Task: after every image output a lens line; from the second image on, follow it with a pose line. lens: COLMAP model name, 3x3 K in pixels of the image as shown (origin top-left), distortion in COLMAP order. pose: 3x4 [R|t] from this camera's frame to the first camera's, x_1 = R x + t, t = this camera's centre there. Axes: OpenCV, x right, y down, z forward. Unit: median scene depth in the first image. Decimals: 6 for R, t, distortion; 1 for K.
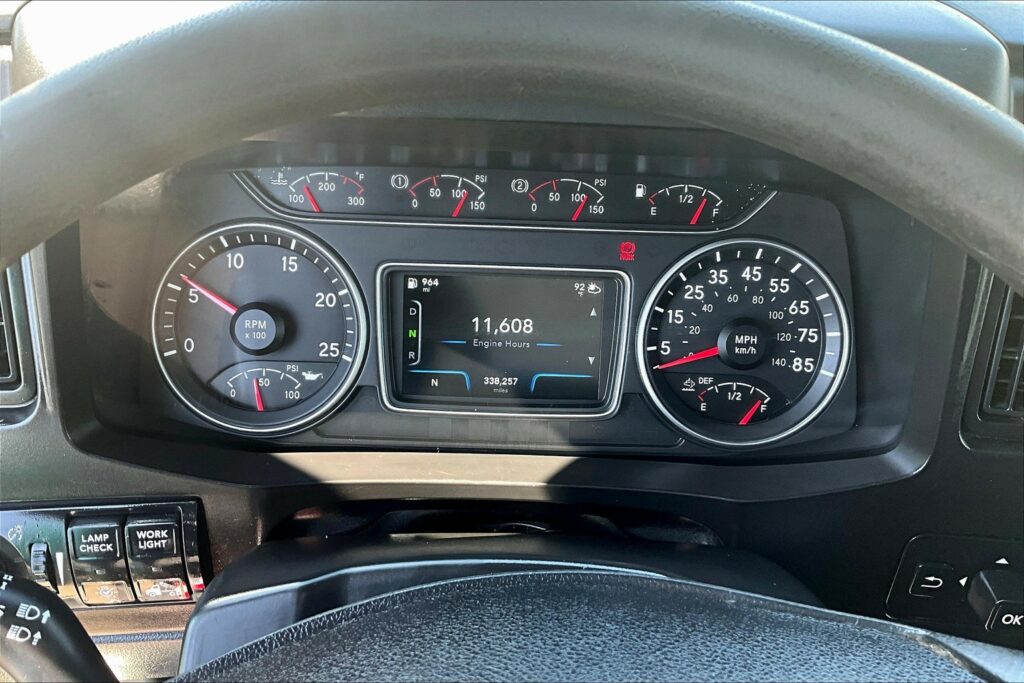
lens RADIAL K [[853.5, 0, 512.0], [0, 853.5, 341.5], [0, 0, 1]] dist [0.111337, -0.237769]
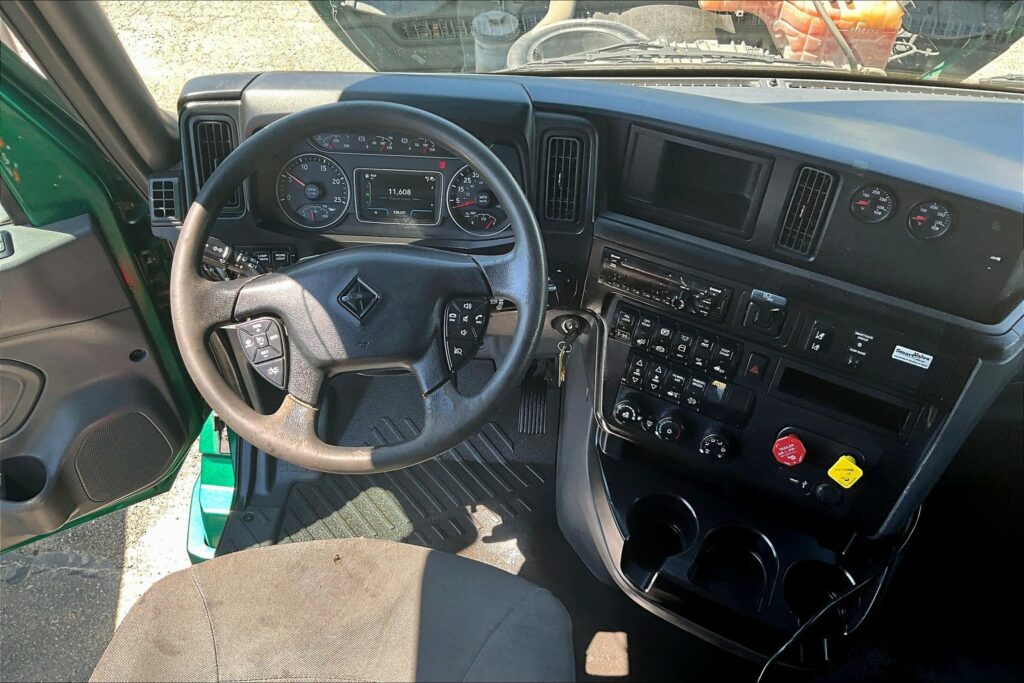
lens RADIAL K [[853.5, 0, 512.0], [0, 853.5, 341.5], [0, 0, 1]] dist [0.111337, -0.237769]
pose [[0.998600, 0.016277, -0.050333, 0.508649], [-0.011801, 0.996052, 0.087983, 0.219278], [0.051566, -0.087265, 0.994850, -1.820829]]
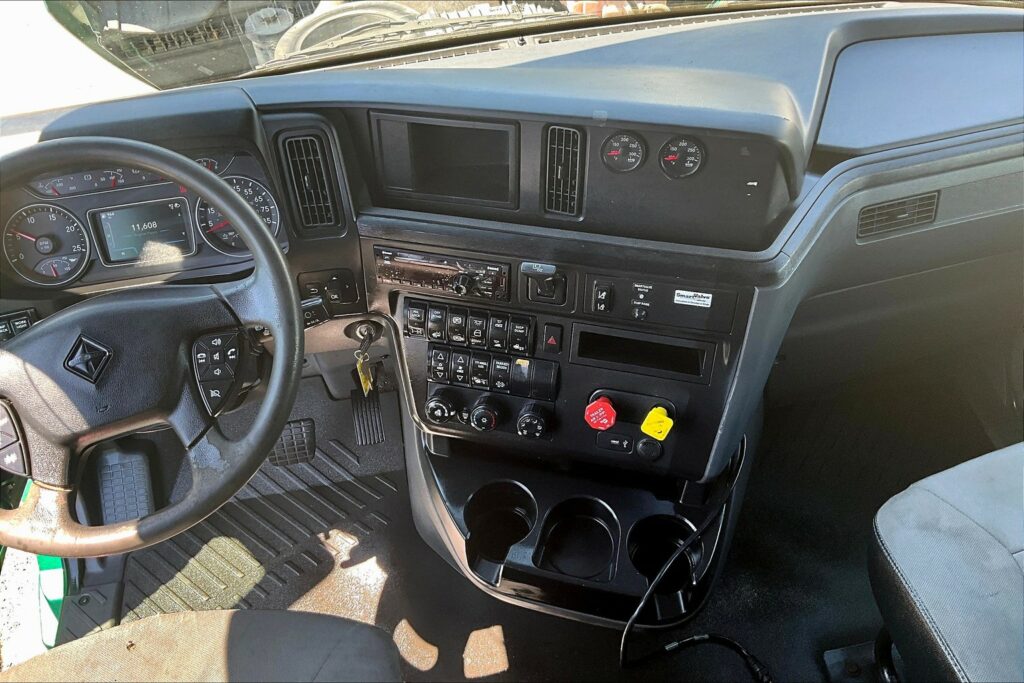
lens RADIAL K [[853.5, 0, 512.0], [0, 853.5, 341.5], [0, 0, 1]] dist [0.111337, -0.237769]
pose [[0.980075, -0.188558, 0.062443, 0.840412], [0.180054, 0.976121, 0.121529, 0.201294], [-0.083867, -0.107864, 0.990622, -1.675517]]
